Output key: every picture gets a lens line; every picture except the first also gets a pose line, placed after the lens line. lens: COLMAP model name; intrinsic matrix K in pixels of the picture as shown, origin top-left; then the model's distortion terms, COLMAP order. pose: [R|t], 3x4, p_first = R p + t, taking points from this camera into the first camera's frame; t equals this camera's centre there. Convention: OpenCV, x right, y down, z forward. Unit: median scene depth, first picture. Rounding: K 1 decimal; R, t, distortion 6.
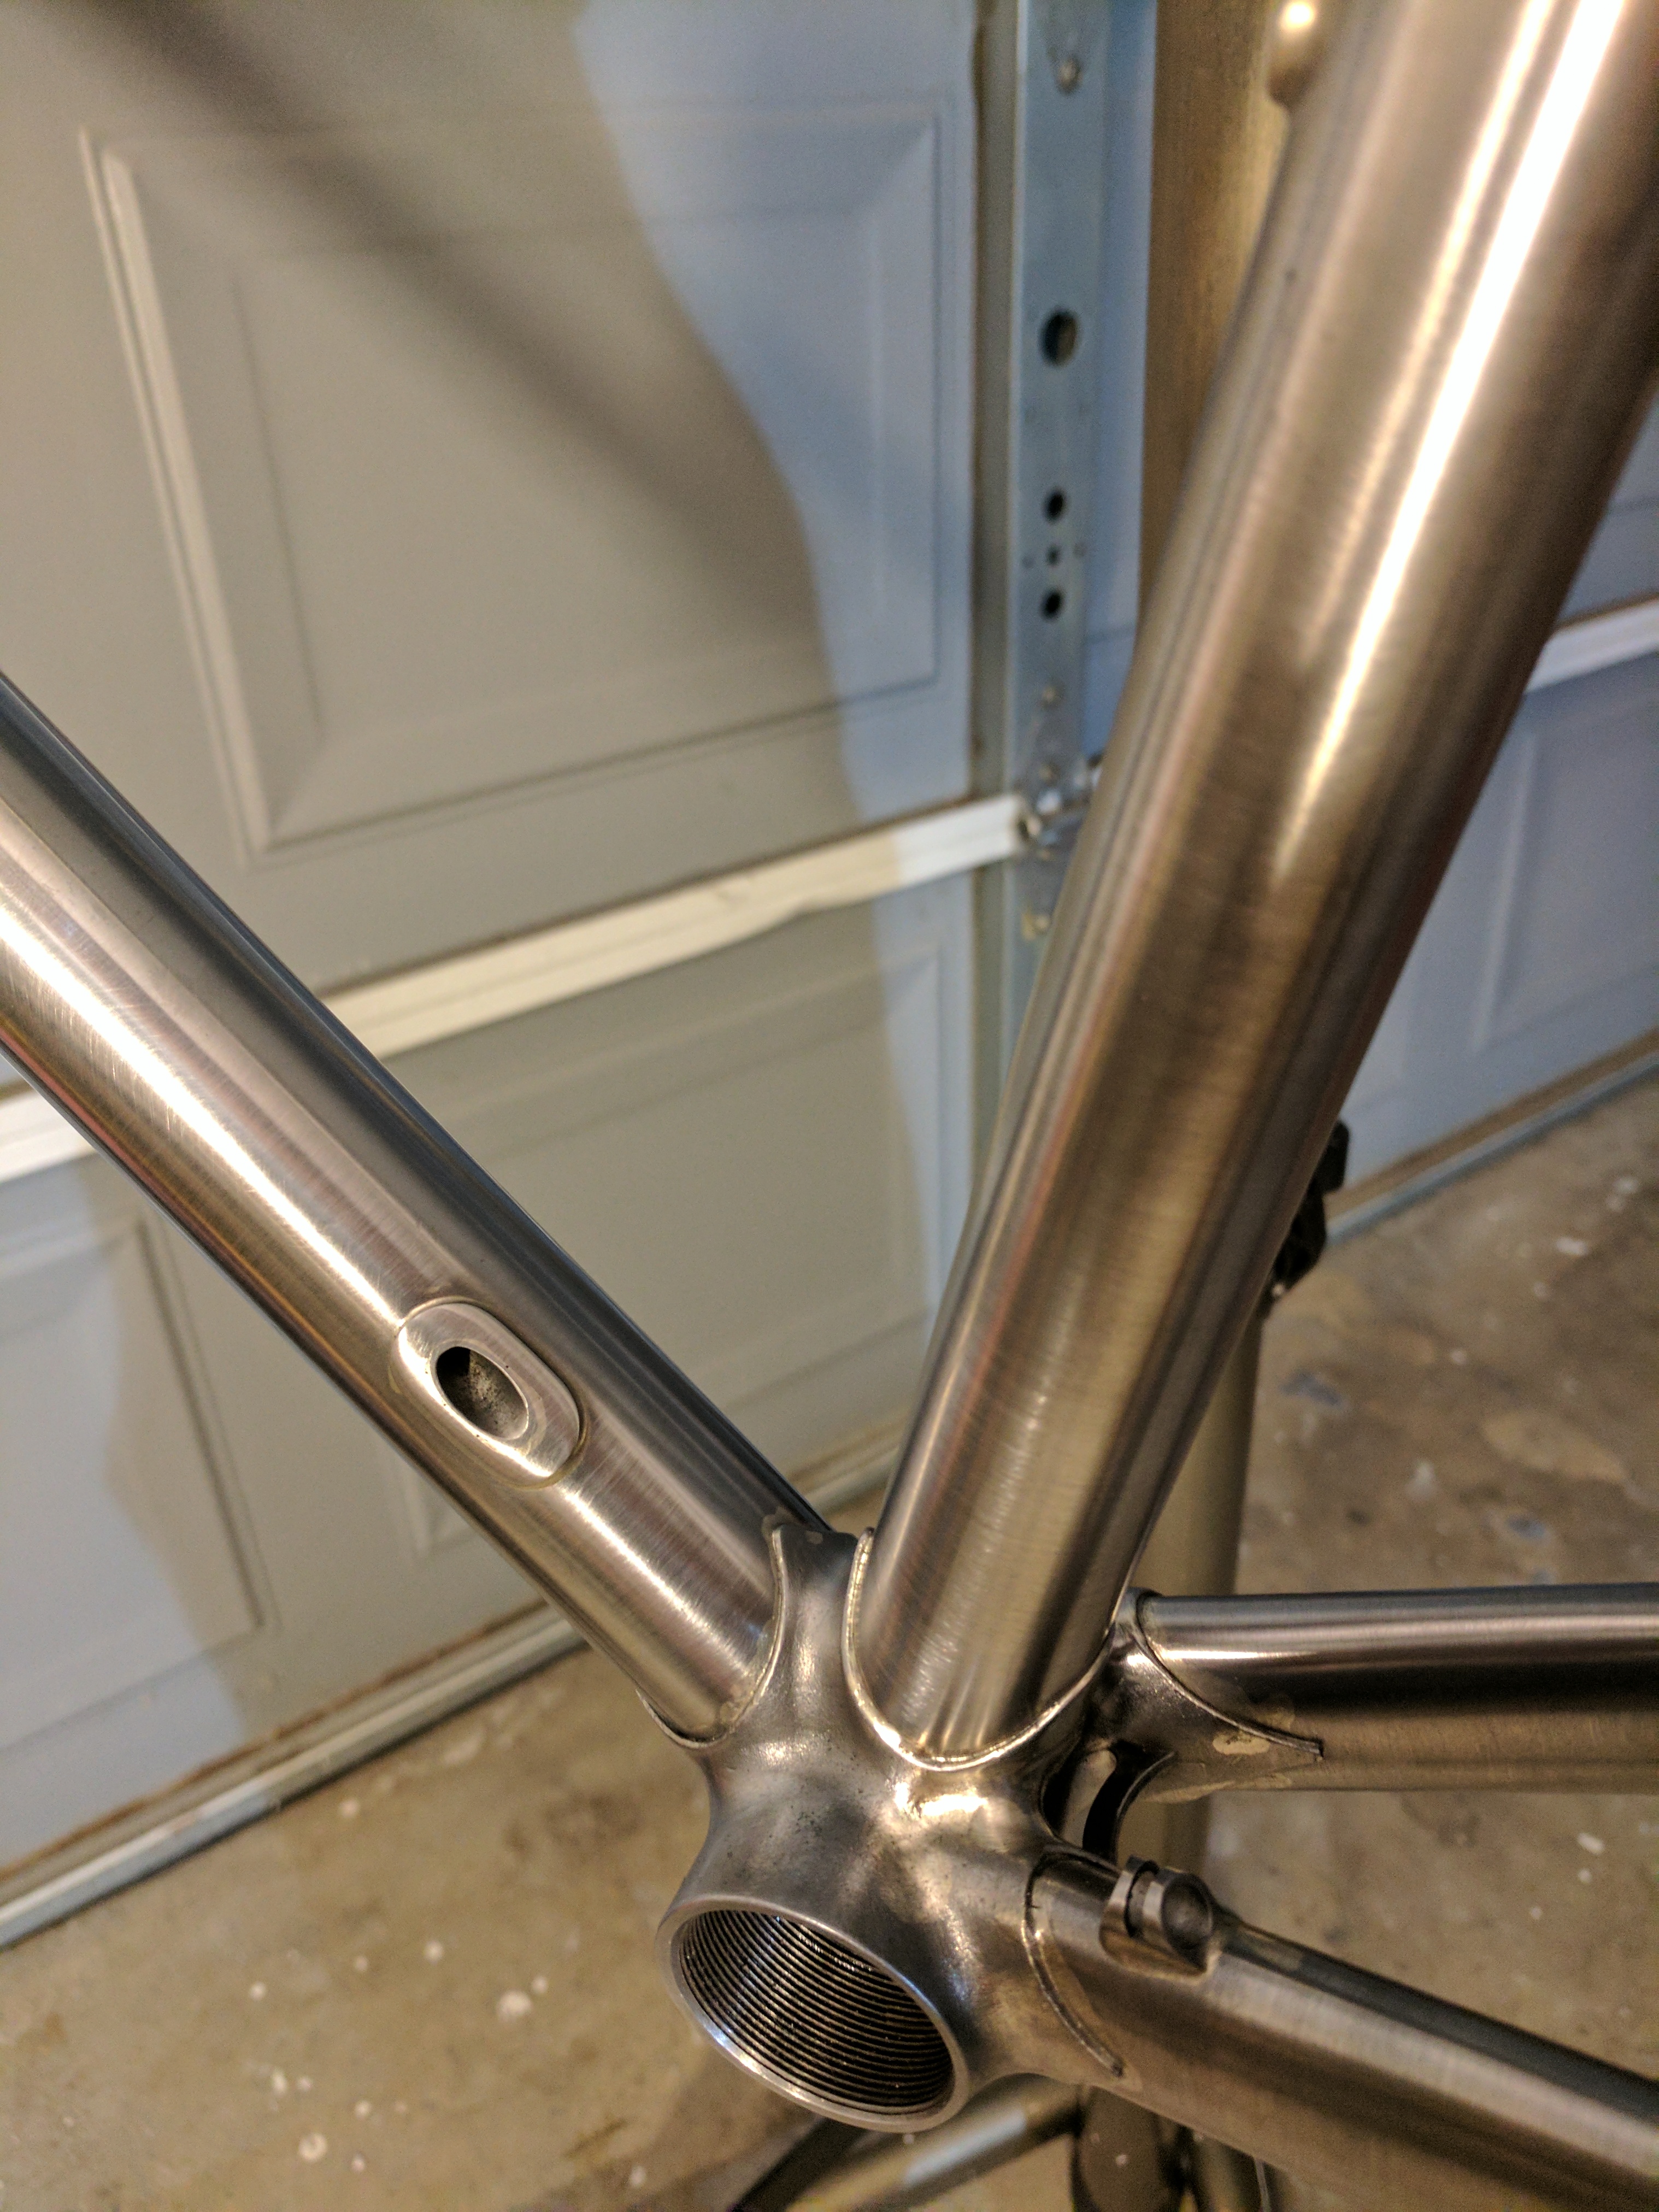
lens RADIAL K [[1737.3, 0, 829.5], [0, 1737.3, 1106.0], [0, 0, 1]] dist [-0.016762, 0.000827]
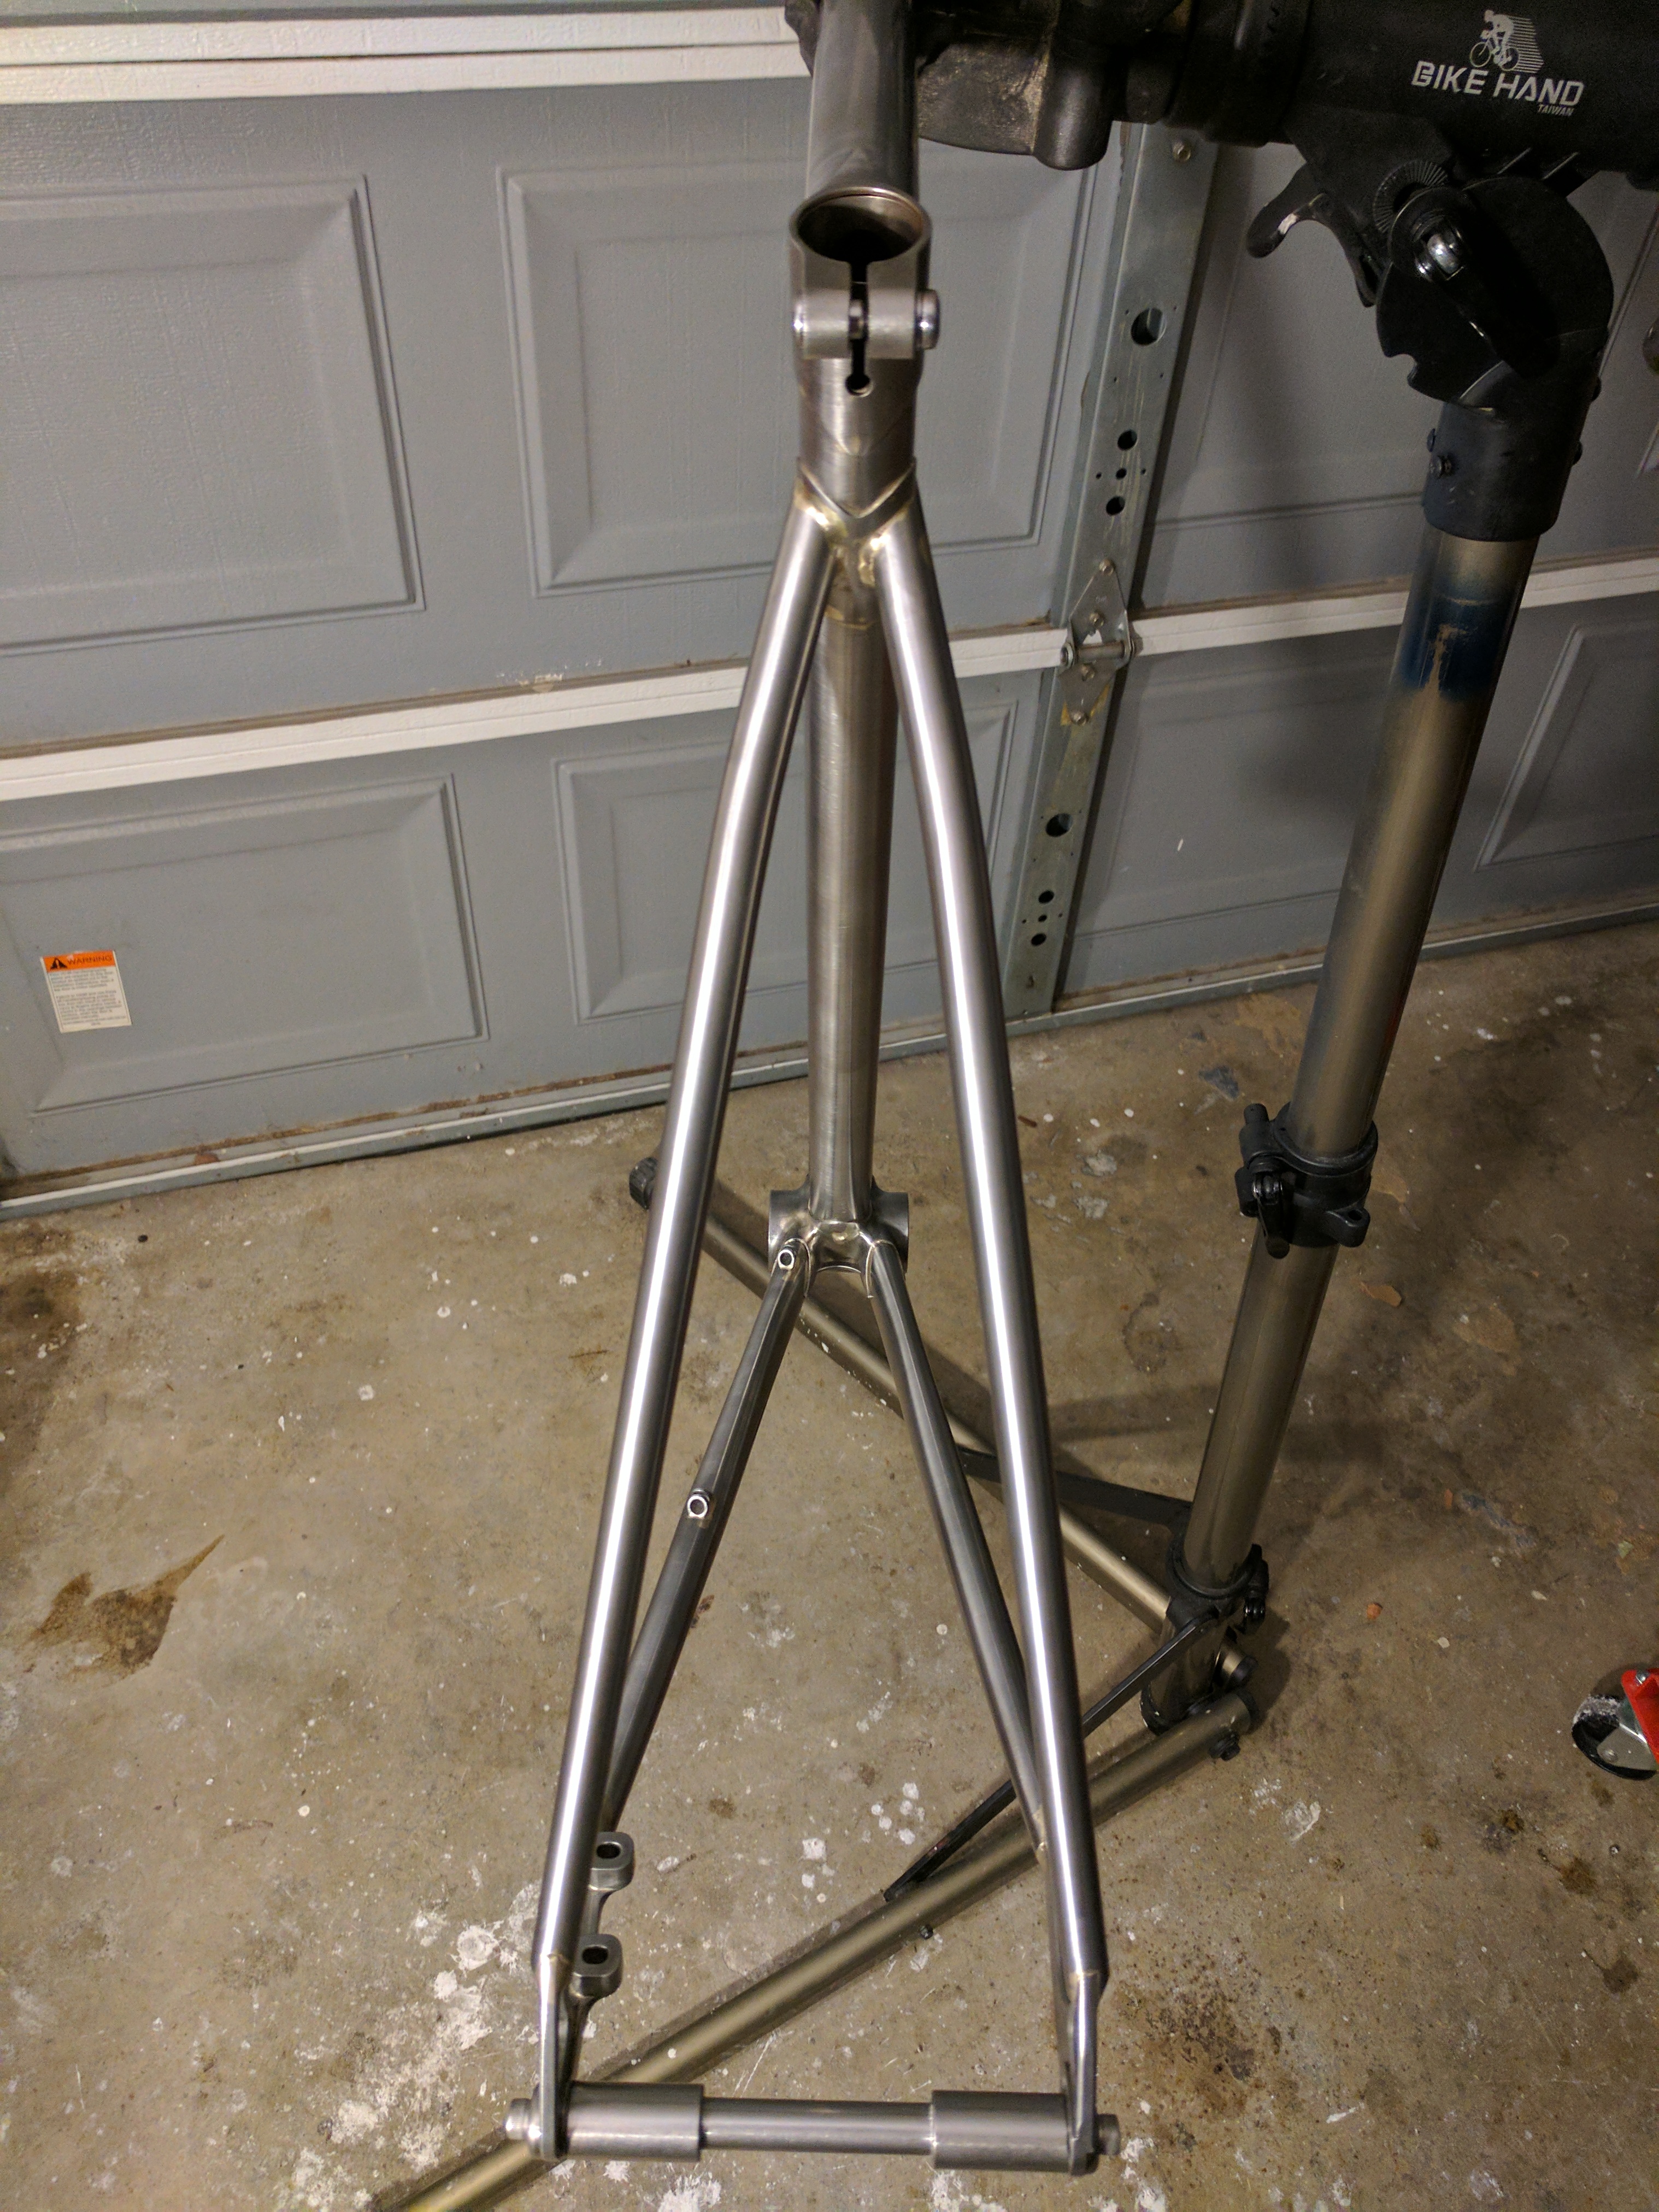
lens RADIAL K [[1665.9, 0, 829.5], [0, 1665.9, 1106.0], [0, 0, 1]] dist [-0.003618, 0.003357]
pose [[0.948494, 0.280603, -0.147044, 0.250353], [-0.230515, 0.929708, 0.287239, -0.175414], [0.217308, -0.238548, 0.946505, -0.463829]]
